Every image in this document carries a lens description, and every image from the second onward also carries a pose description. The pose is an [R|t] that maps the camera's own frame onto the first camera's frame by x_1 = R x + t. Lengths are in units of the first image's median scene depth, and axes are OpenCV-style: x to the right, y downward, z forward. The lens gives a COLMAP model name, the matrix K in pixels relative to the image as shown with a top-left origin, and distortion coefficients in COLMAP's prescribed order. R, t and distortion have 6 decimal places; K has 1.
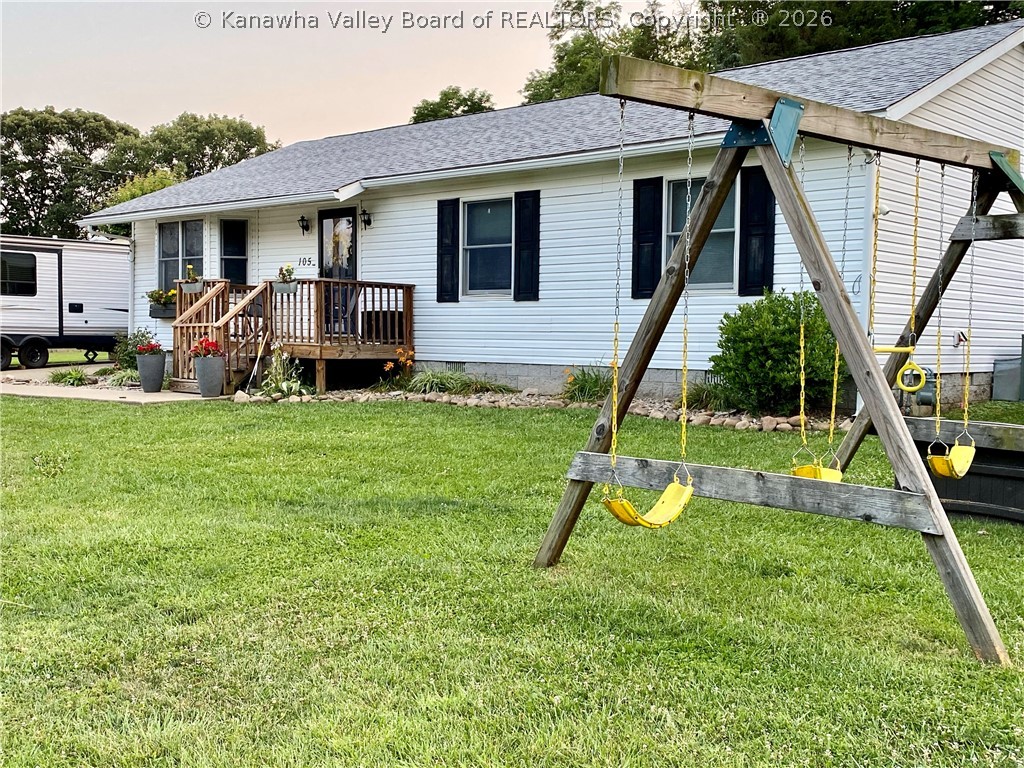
lens RADIAL K [[1144.3, 0, 511.0], [0, 1144.3, 410.7], [0, 0, 1]] dist [0.129254, -0.383901]
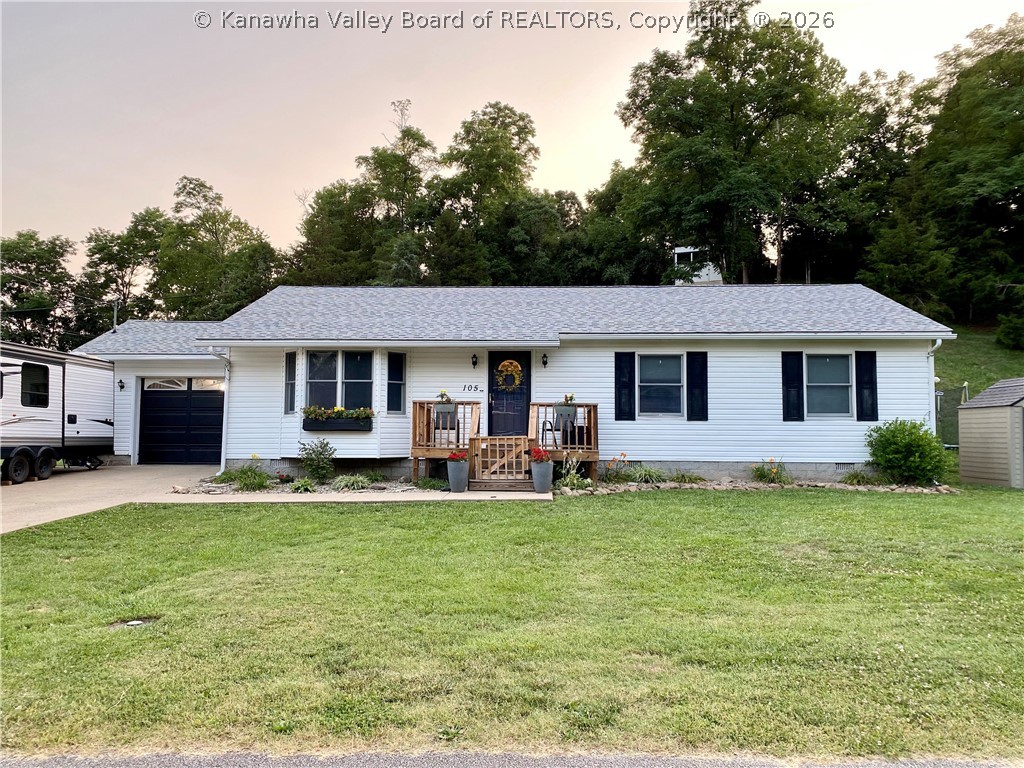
lens RADIAL K [[779.3, 0, 512.0], [0, 779.3, 384.0], [0, 0, 1]] dist [0.116774, -0.176928]
pose [[0.772109, 0.035848, 0.634479, -0.799250], [0.045546, 0.992719, -0.111514, -0.035085], [-0.633856, 0.114998, 0.764854, 0.312933]]
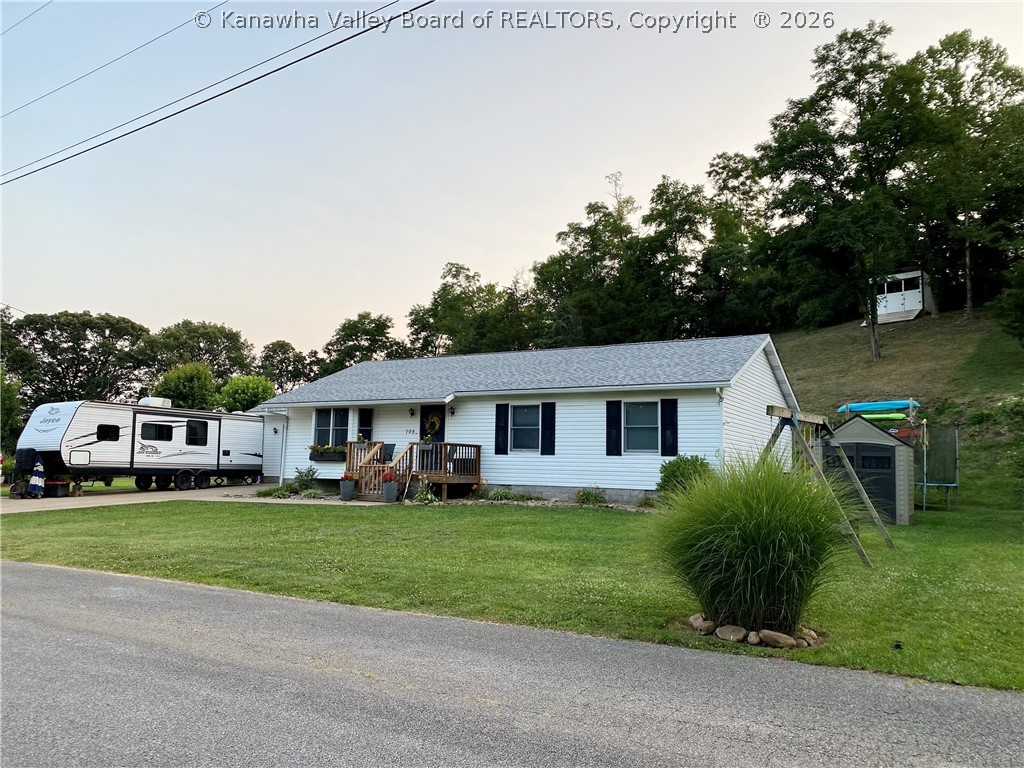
lens RADIAL K [[779.3, 0, 512.0], [0, 779.3, 384.0], [0, 0, 1]] dist [0.116774, -0.176928]
pose [[0.978508, 0.030028, 0.204010, -0.313953], [0.004980, 0.985611, -0.168956, 0.013617], [-0.206148, 0.166341, 0.964279, -0.330183]]
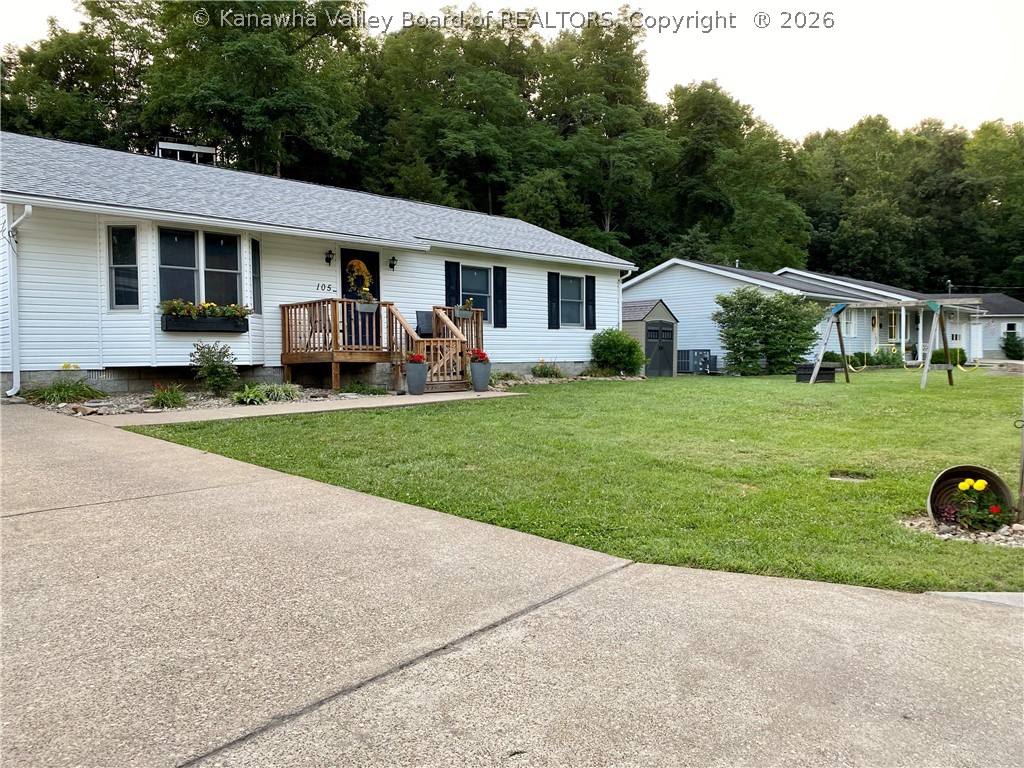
lens RADIAL K [[779.3, 0, 512.0], [0, 779.3, 384.0], [0, 0, 1]] dist [0.116774, -0.176928]
pose [[0.046540, -0.047905, 0.997767, -1.118335], [0.073807, 0.996284, 0.044391, -0.056233], [-0.996186, 0.071576, 0.049903, 0.860182]]
